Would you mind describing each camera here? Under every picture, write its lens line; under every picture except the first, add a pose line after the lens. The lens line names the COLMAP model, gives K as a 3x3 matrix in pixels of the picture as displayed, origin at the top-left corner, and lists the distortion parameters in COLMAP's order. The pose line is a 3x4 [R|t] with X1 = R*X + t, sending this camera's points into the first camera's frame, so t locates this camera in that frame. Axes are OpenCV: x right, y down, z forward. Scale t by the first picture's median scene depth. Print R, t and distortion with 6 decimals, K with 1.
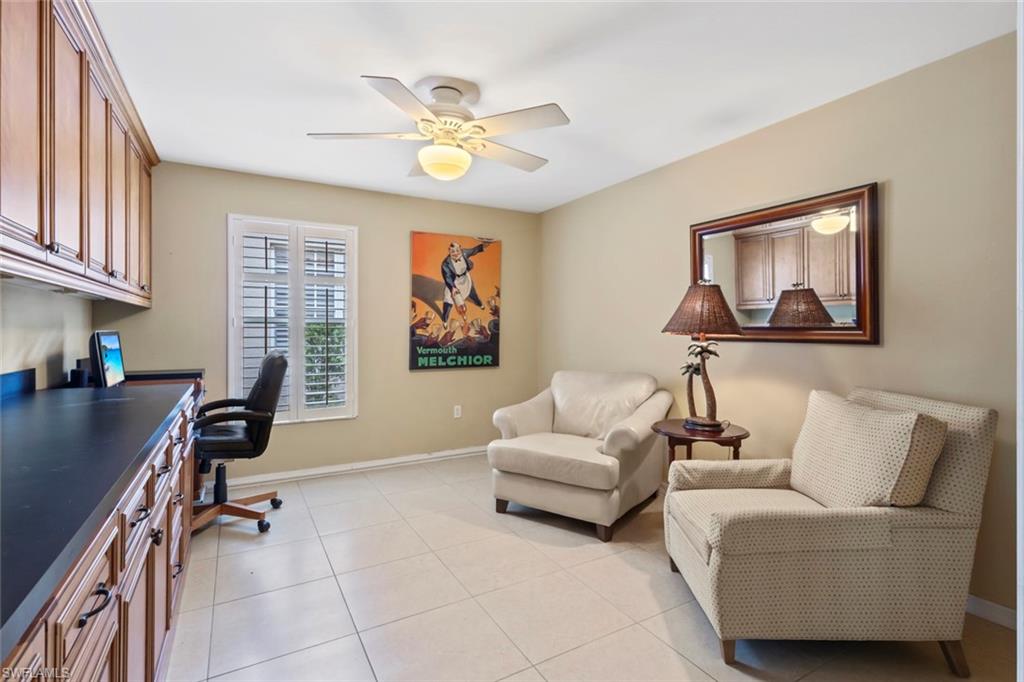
lens RADIAL K [[472.3, 0, 506.0], [0, 472.3, 334.4], [0, 0, 1]] dist [0.001204, 0.000212]
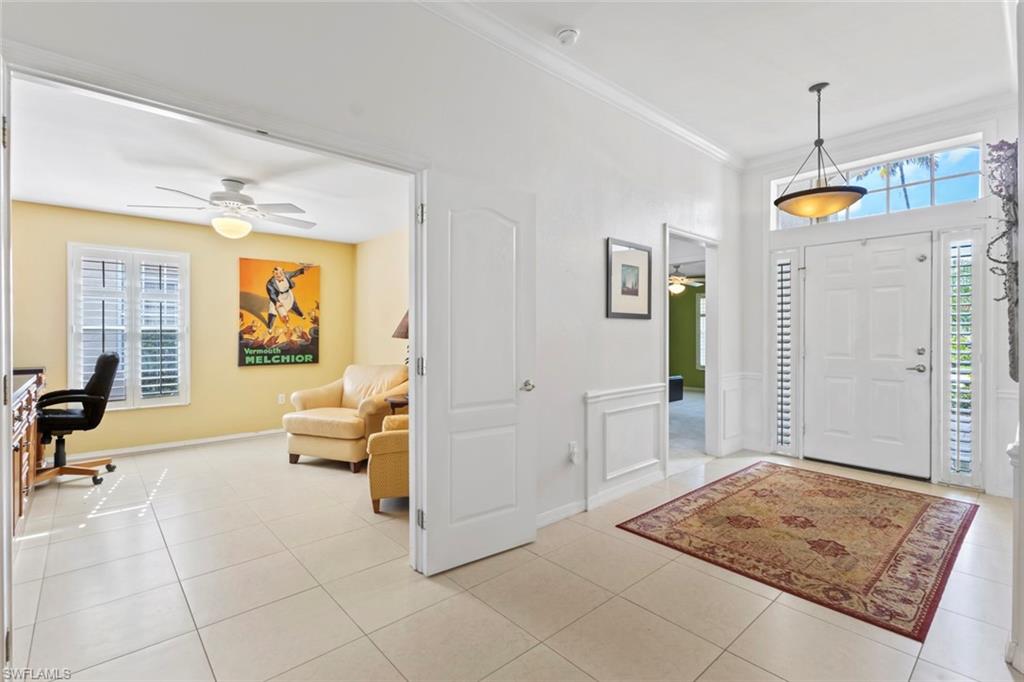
lens RADIAL K [[472.3, 0, 518.3], [0, 472.3, 338.1], [0, 0, 1]] dist [0.001204, 0.000212]
pose [[0.975692, -0.000770, 0.219146, 0.250764], [0.000073, 0.999995, 0.003188, -0.005296], [-0.219148, -0.003094, 0.975687, -0.401186]]
